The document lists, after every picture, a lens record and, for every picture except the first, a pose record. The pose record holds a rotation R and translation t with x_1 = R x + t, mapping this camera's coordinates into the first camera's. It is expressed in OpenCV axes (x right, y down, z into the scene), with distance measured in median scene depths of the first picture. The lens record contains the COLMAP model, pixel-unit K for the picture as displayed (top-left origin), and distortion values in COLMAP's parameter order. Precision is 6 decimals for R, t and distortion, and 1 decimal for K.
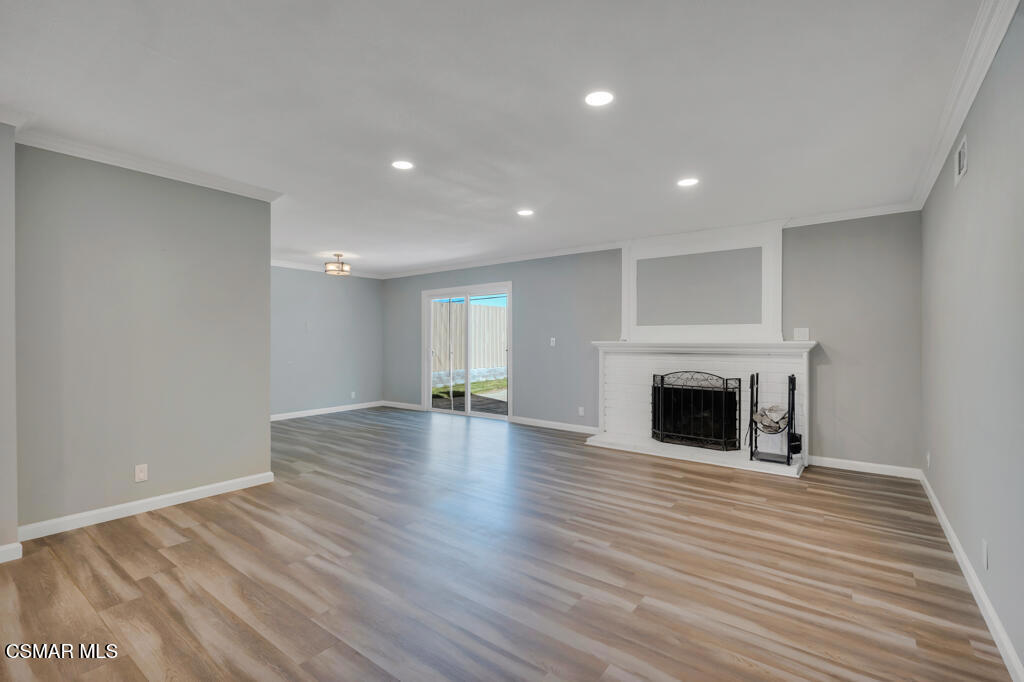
lens RADIAL K [[459.2, 0, 510.4], [0, 459.2, 342.0], [0, 0, 1]] dist [0.000617, -0.000432]
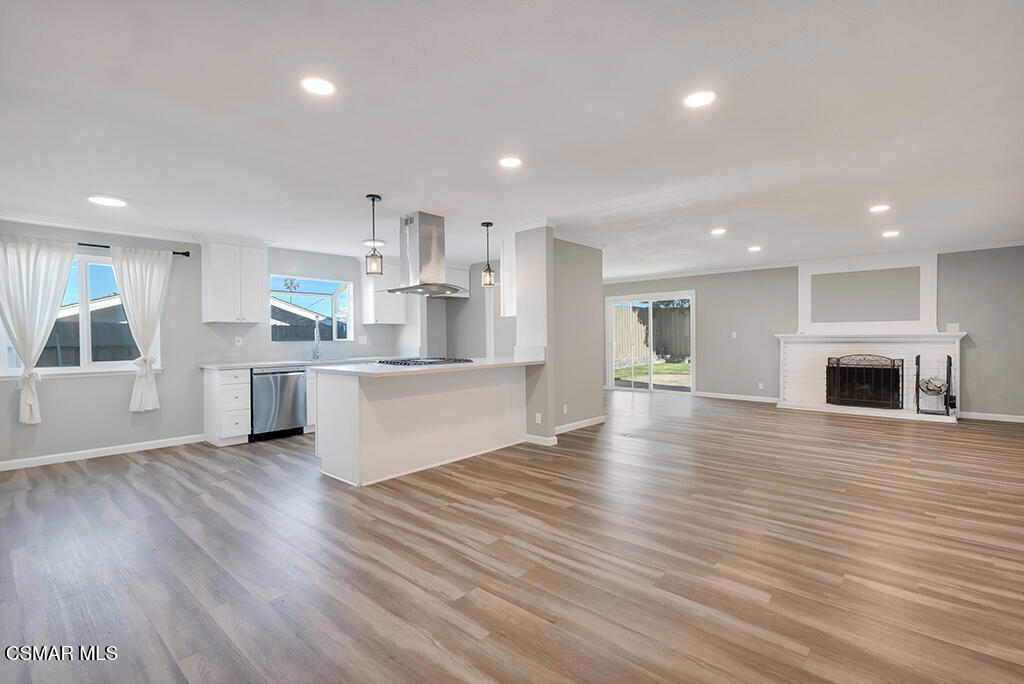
lens RADIAL K [[463.9, 0, 512.0], [0, 463.9, 342.0], [0, 0, 1]] dist [0.009661, -0.000332]
pose [[0.996022, -0.007298, -0.088805, -0.629747], [0.008082, 0.999931, 0.008469, 0.004411], [0.088737, -0.009153, 0.996013, -0.596934]]
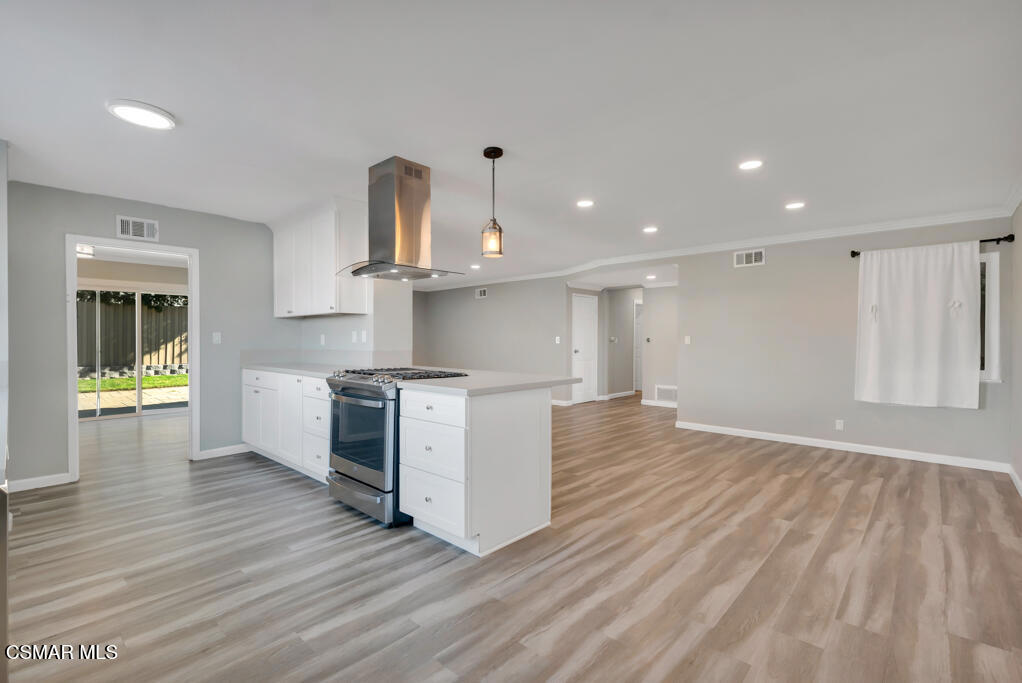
lens RADIAL K [[472.4, 0, 500.9], [0, 472.4, 341.1], [0, 0, 1]] dist [0.000362, -0.000647]
pose [[0.111105, -0.000736, 0.993808, -1.710482], [-0.000679, 0.999999, 0.000816, 0.003870], [-0.993808, -0.000765, 0.111105, 0.235094]]
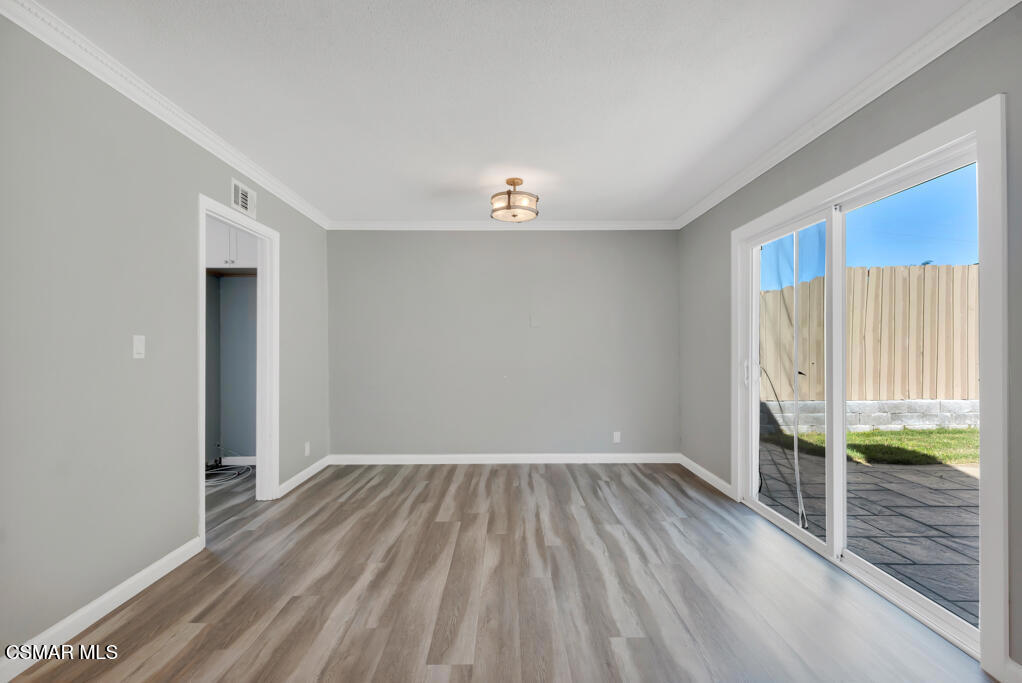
lens RADIAL K [[457.3, 0, 506.3], [0, 457.3, 340.2], [0, 0, 1]] dist [0.002562, -0.000141]
pose [[0.604698, -0.000699, -0.796455, 0.055075], [-0.001422, 0.999997, -0.001957, -0.007788], [0.796454, 0.002316, 0.604695, 1.034655]]
